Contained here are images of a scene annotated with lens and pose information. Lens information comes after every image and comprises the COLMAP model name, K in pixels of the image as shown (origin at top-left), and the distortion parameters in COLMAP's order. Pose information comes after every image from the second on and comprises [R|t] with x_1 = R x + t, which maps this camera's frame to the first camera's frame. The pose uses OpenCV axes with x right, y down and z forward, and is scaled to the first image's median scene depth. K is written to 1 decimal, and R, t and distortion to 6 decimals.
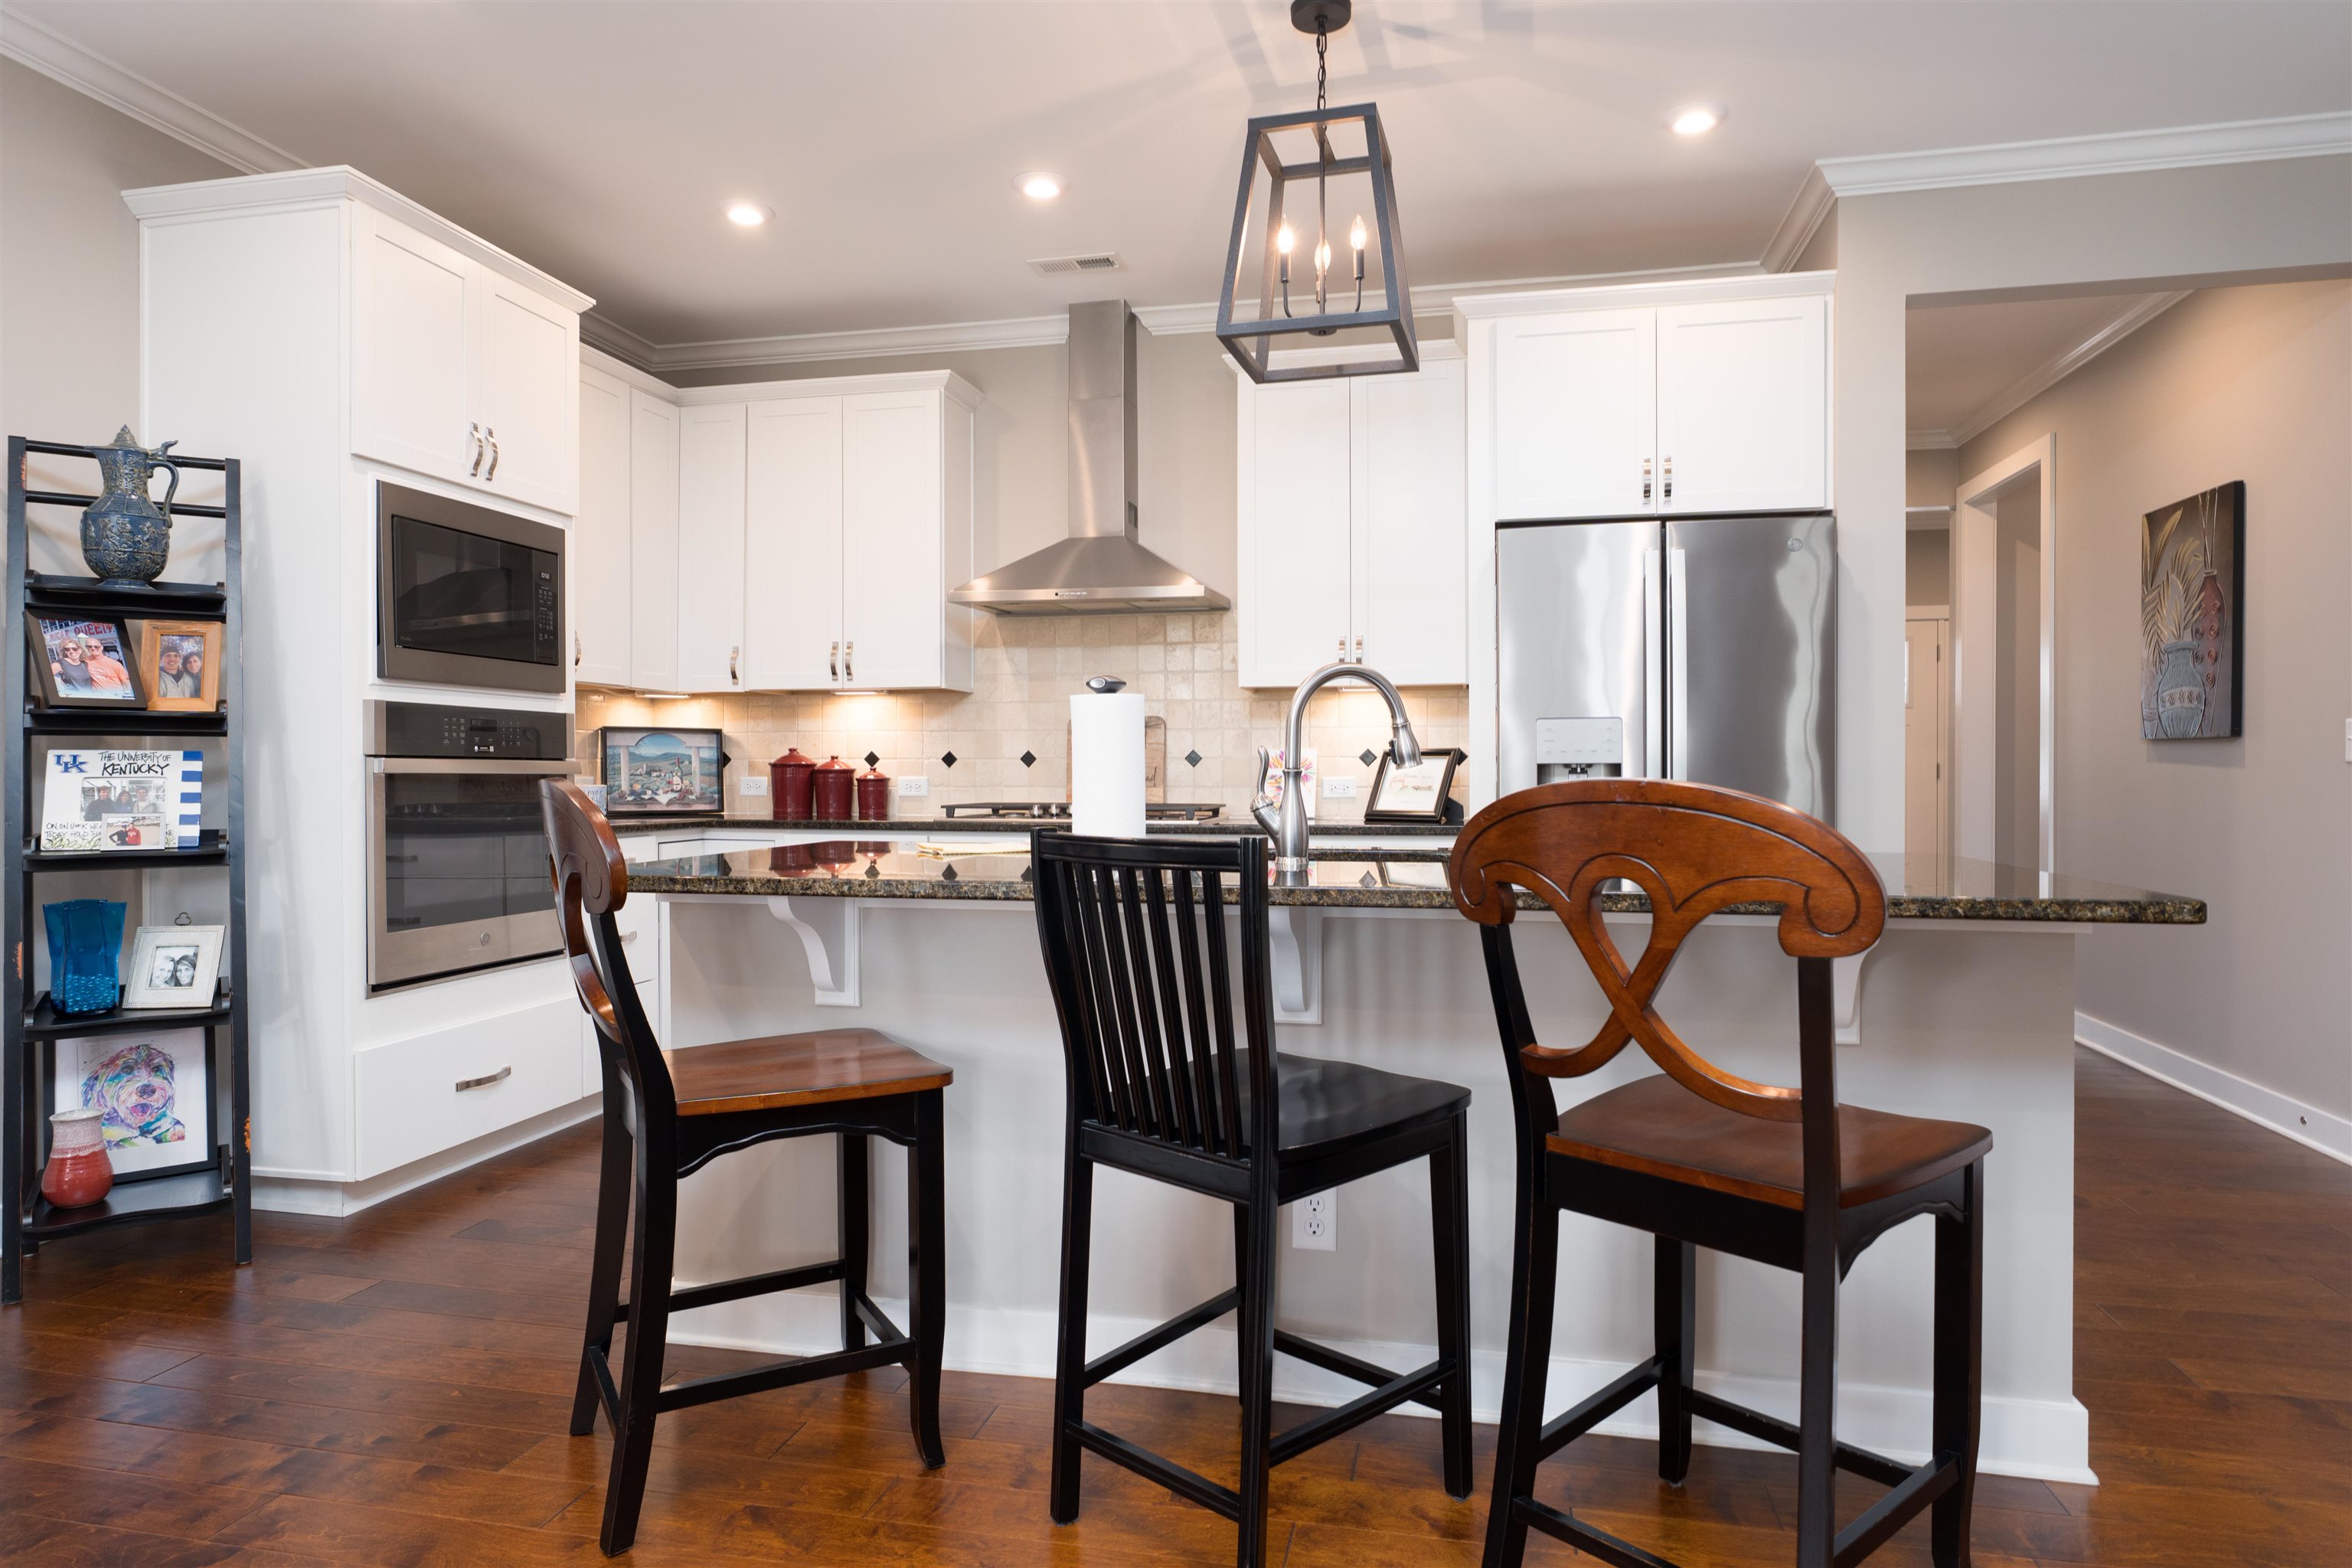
lens RADIAL K [[1386.8, 0, 1132.1], [0, 1386.8, 776.7], [0, 0, 1]] dist [0.002889, 0.000533]
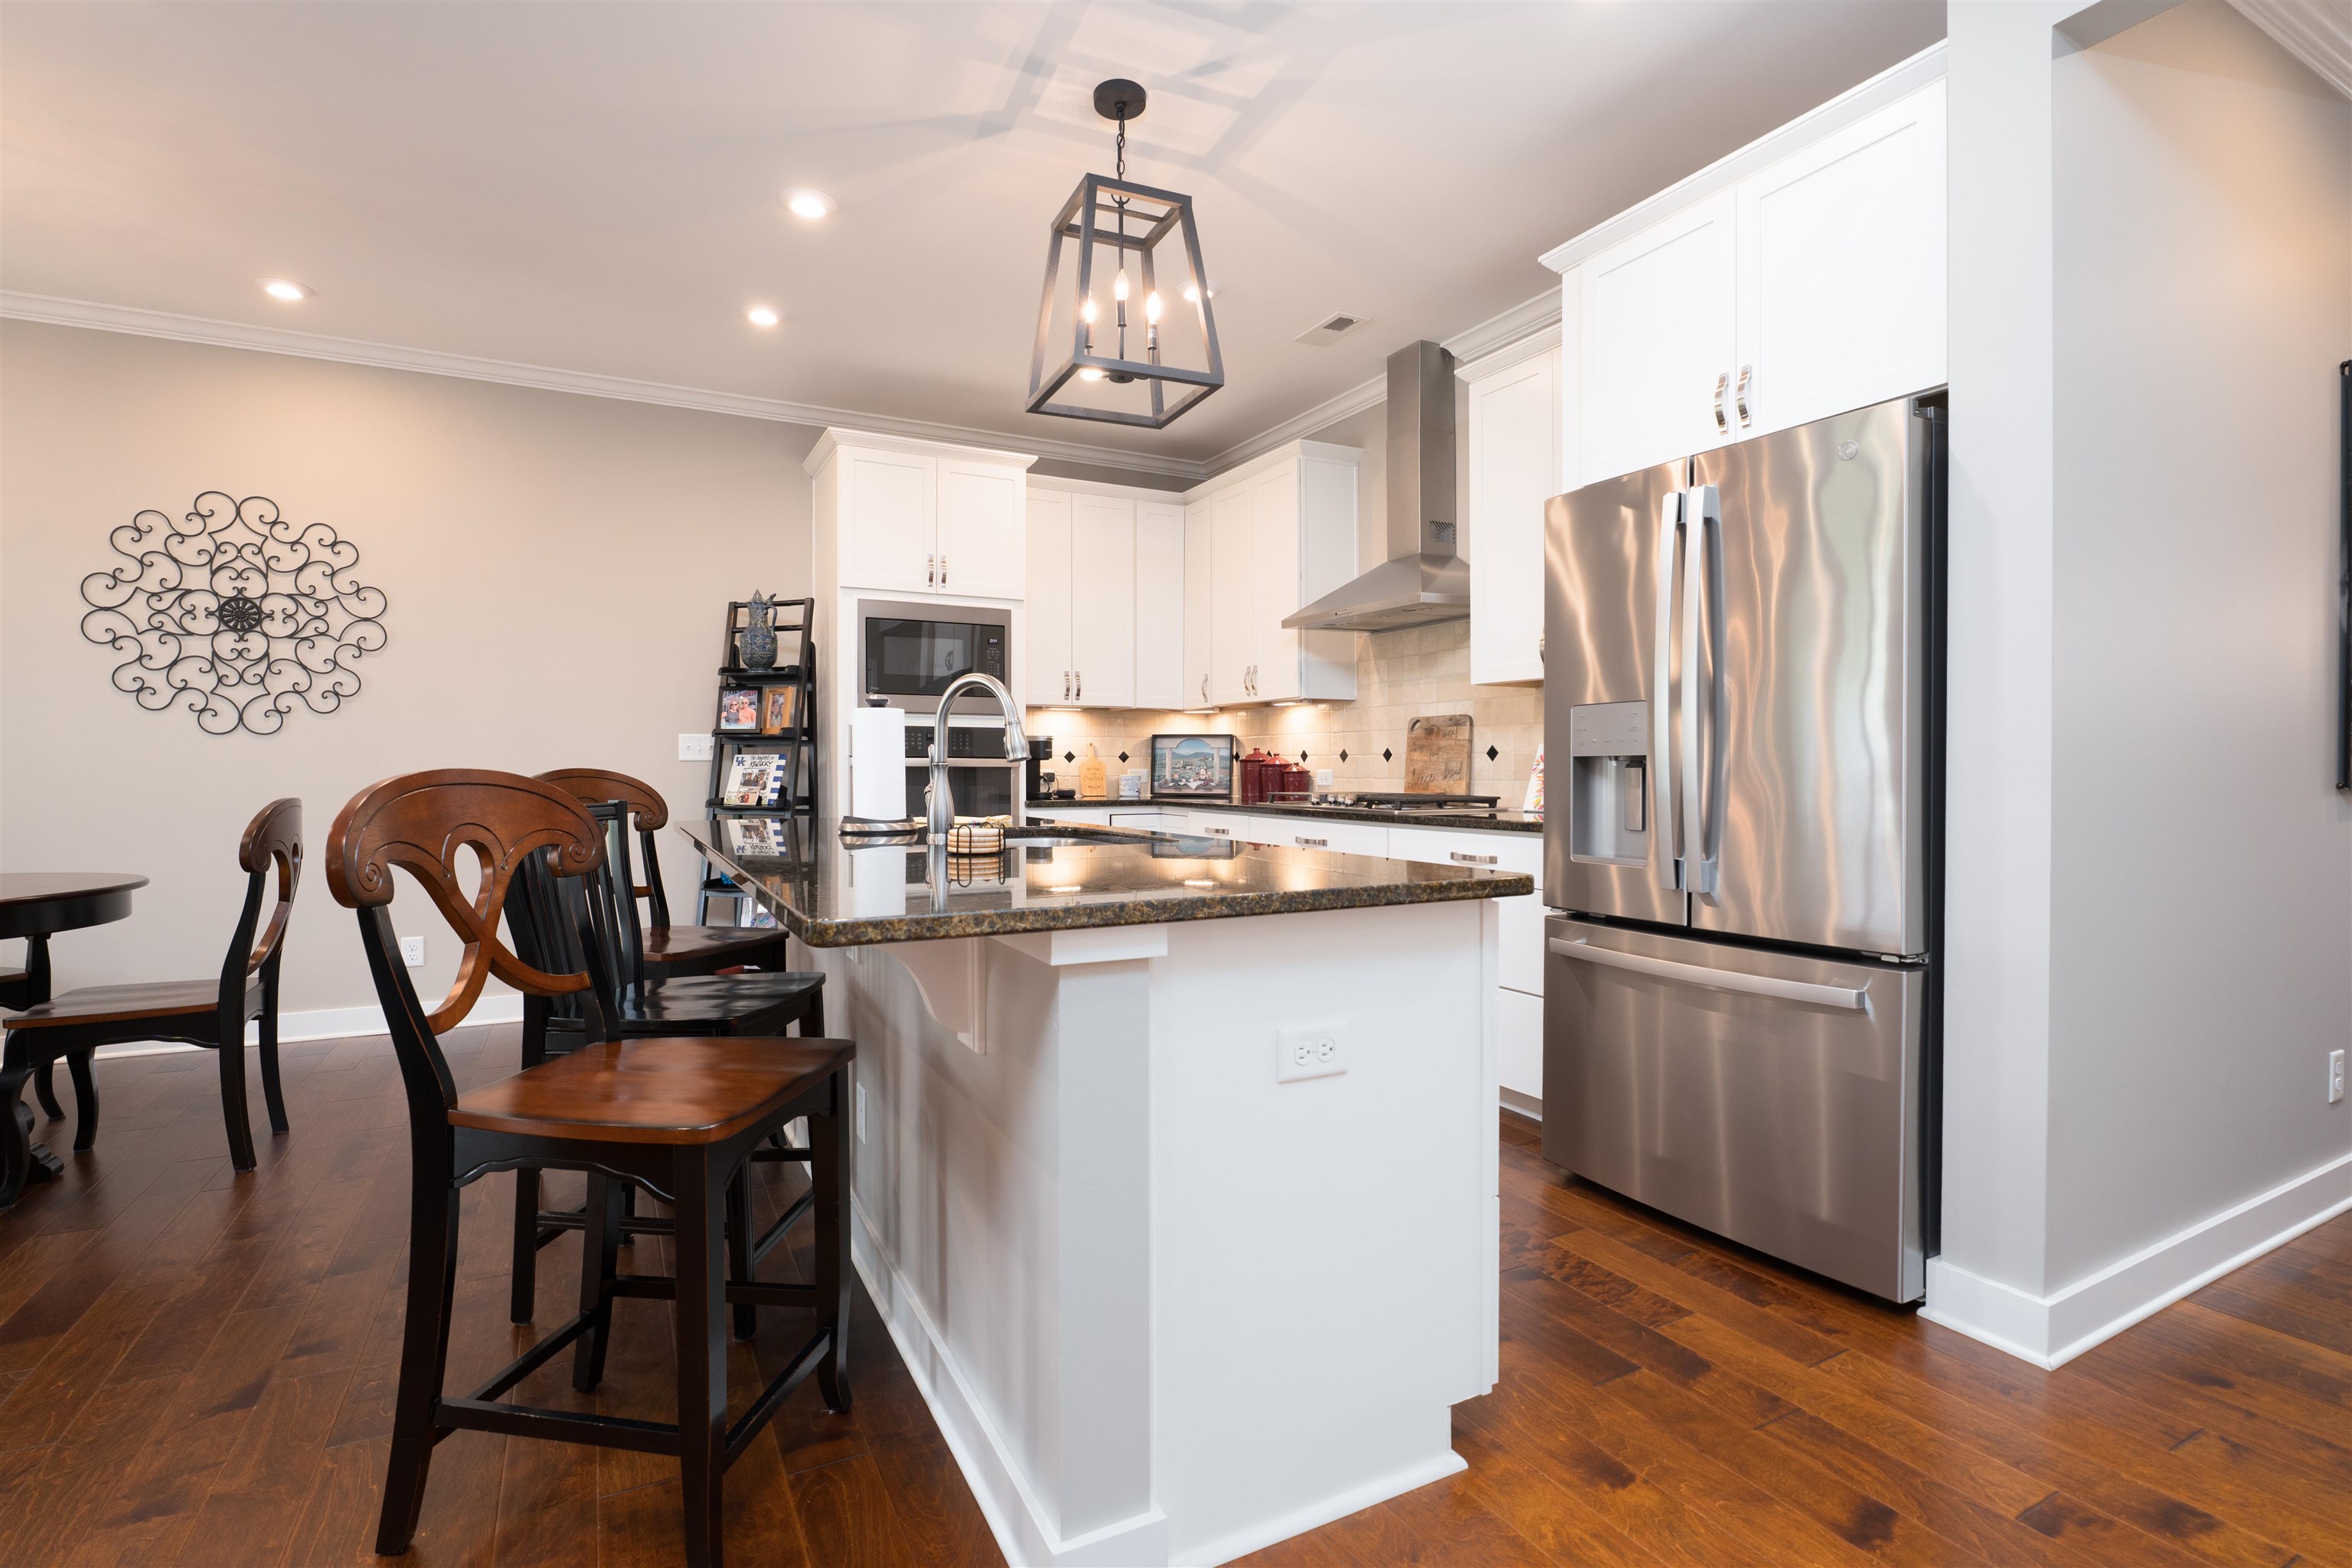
lens RADIAL K [[1103.4, 0, 1174.3], [0, 1103.4, 784.4], [0, 0, 1]] dist [-0.004844, -0.002417]
pose [[0.647985, 0.011963, -0.761559, 0.662350], [-0.003234, 0.999911, 0.012955, 0.001169], [0.761646, -0.005931, 0.647966, 0.340821]]
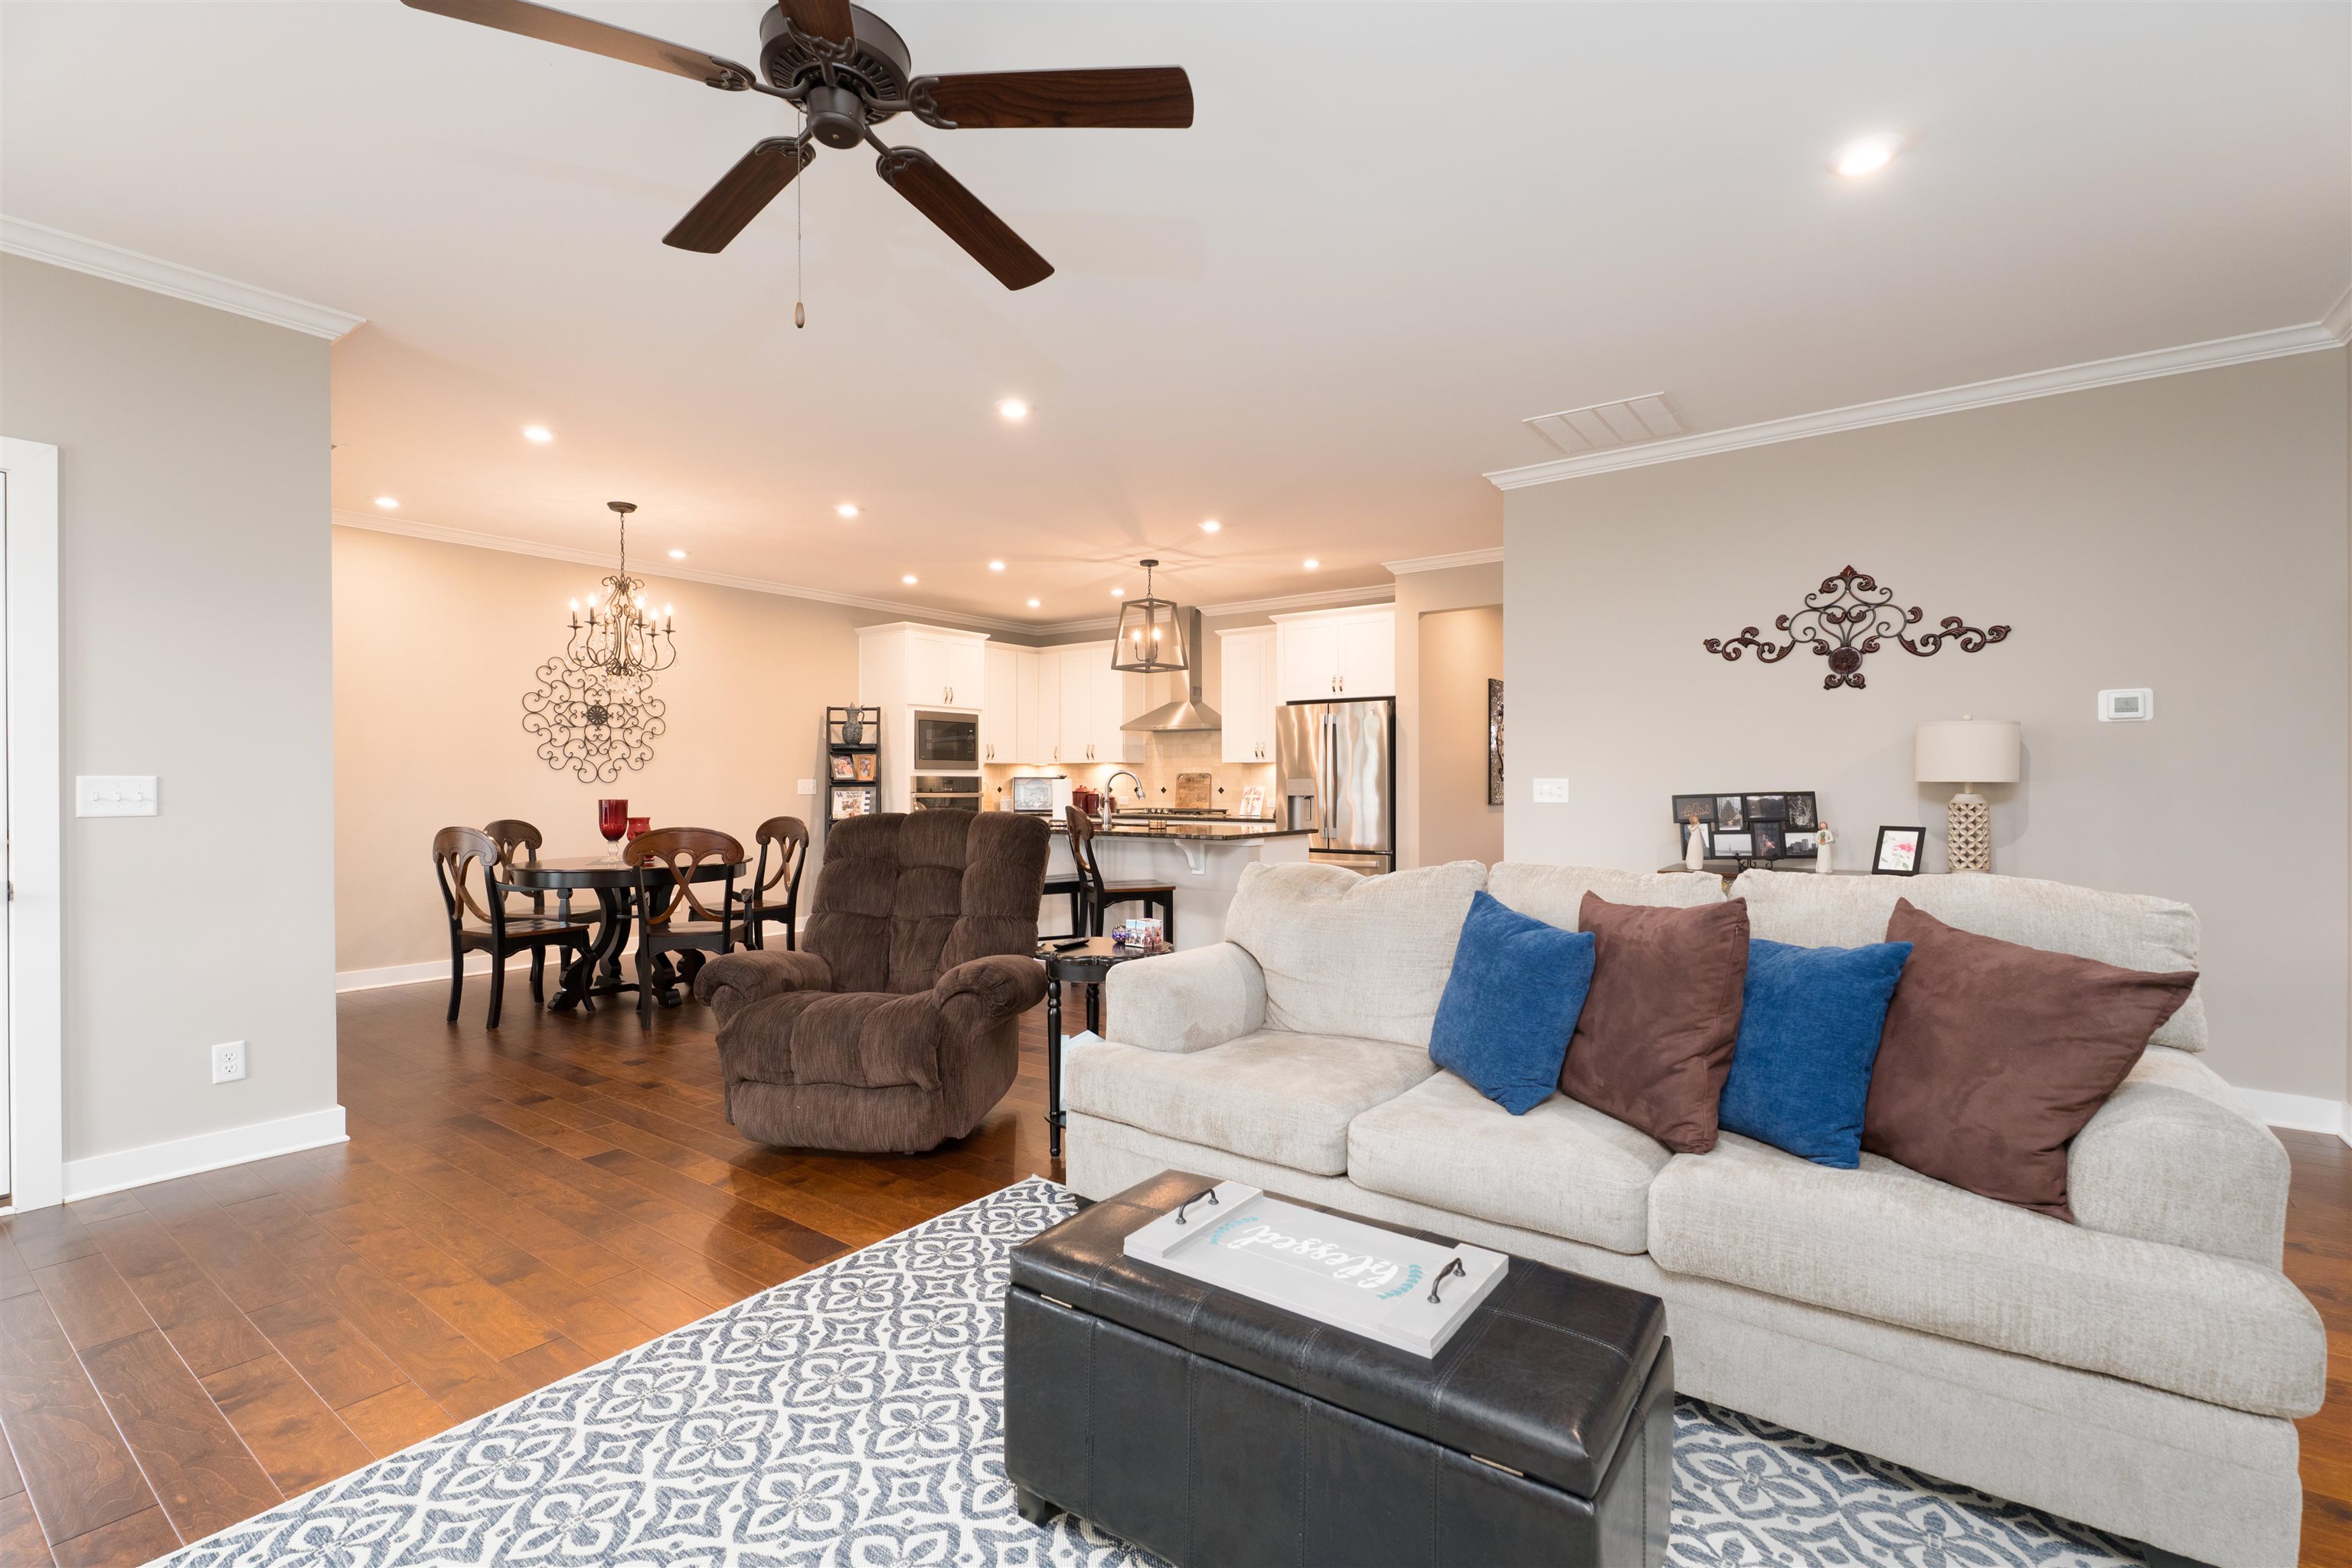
lens RADIAL K [[1045.8, 0, 1160.3], [0, 1045.8, 781.0], [0, 0, 1]] dist [-0.001748, -0.001392]
pose [[0.911730, -0.000615, -0.410790, 0.882441], [-0.000874, 0.999994, -0.003438, -0.028972], [0.410790, 0.003494, 0.911723, -0.903706]]
